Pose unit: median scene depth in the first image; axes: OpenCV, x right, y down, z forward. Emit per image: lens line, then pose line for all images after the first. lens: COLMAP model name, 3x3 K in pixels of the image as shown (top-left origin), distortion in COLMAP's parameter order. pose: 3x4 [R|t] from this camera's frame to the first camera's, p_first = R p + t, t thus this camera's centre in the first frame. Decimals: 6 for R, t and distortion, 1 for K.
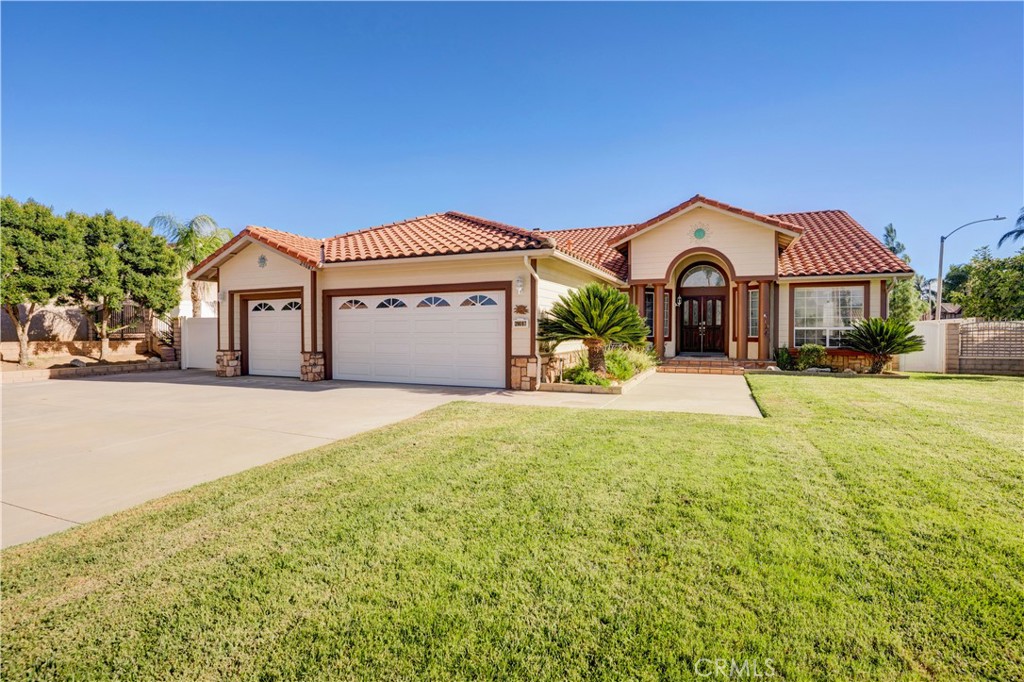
lens RADIAL K [[501.3, 0, 509.1], [0, 501.3, 342.2], [0, 0, 1]] dist [-0.063542, 0.022676]
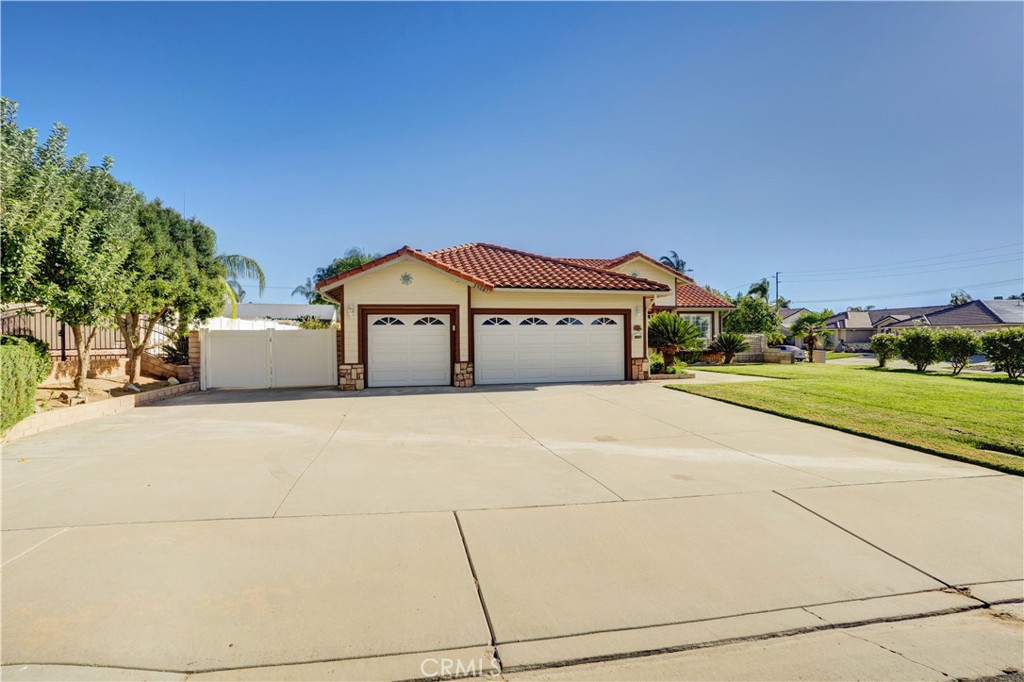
lens RADIAL K [[501.3, 0, 503.1], [0, 501.3, 344.6], [0, 0, 1]] dist [-0.063542, 0.022676]
pose [[0.819470, -0.011976, 0.572998, -0.900637], [0.021487, 0.999721, -0.009835, -0.005901], [-0.572720, 0.020371, 0.819498, -0.010027]]
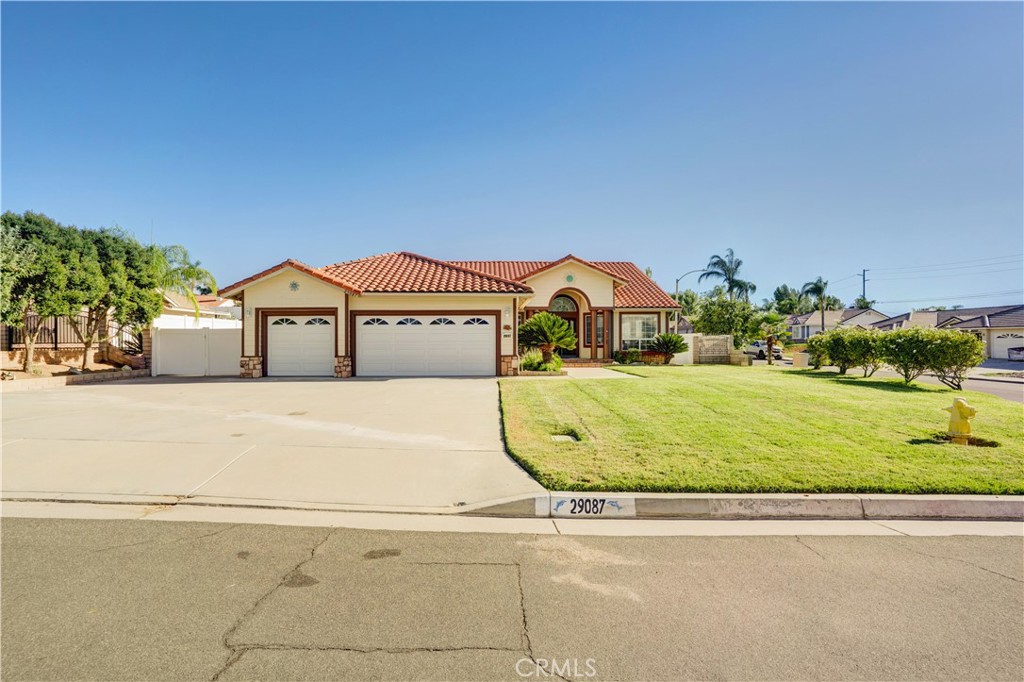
lens RADIAL K [[501.3, 0, 508.8], [0, 501.3, 341.7], [0, 0, 1]] dist [-0.063542, 0.022676]
pose [[0.904791, -0.000831, 0.425856, -0.513837], [0.011312, 0.999692, -0.022083, 0.014251], [-0.425706, 0.024798, 0.904522, -0.379811]]
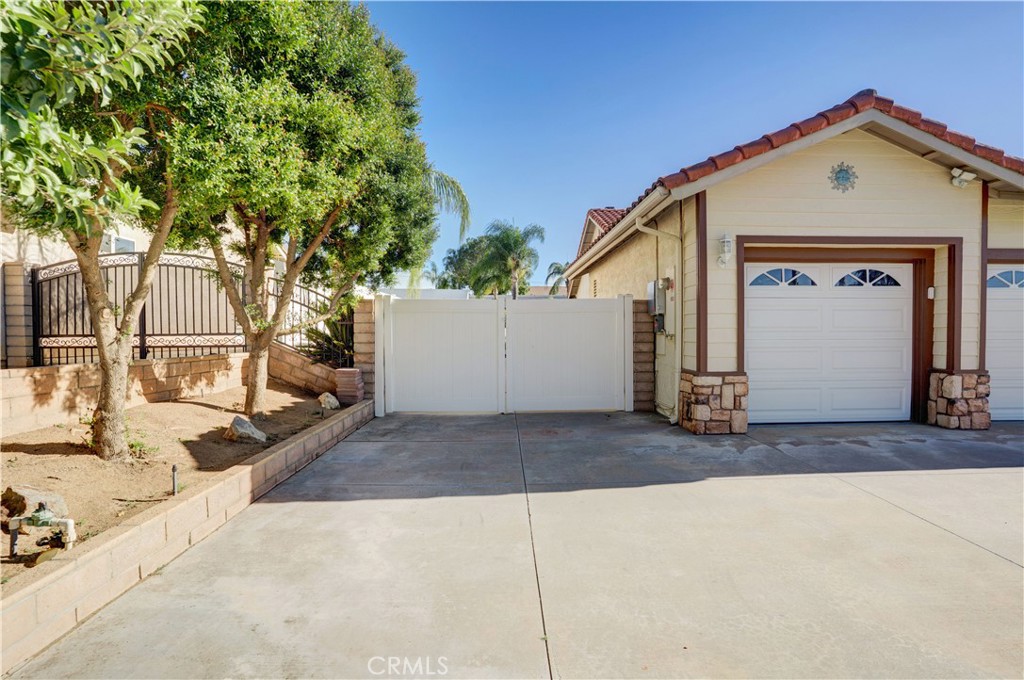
lens RADIAL K [[501.3, 0, 509.1], [0, 501.3, 343.7], [0, 0, 1]] dist [-0.063542, 0.022676]
pose [[0.913590, -0.012530, 0.406444, -0.918187], [0.011567, 0.999921, 0.004824, -0.013470], [-0.406473, 0.000294, 0.913663, 0.672667]]
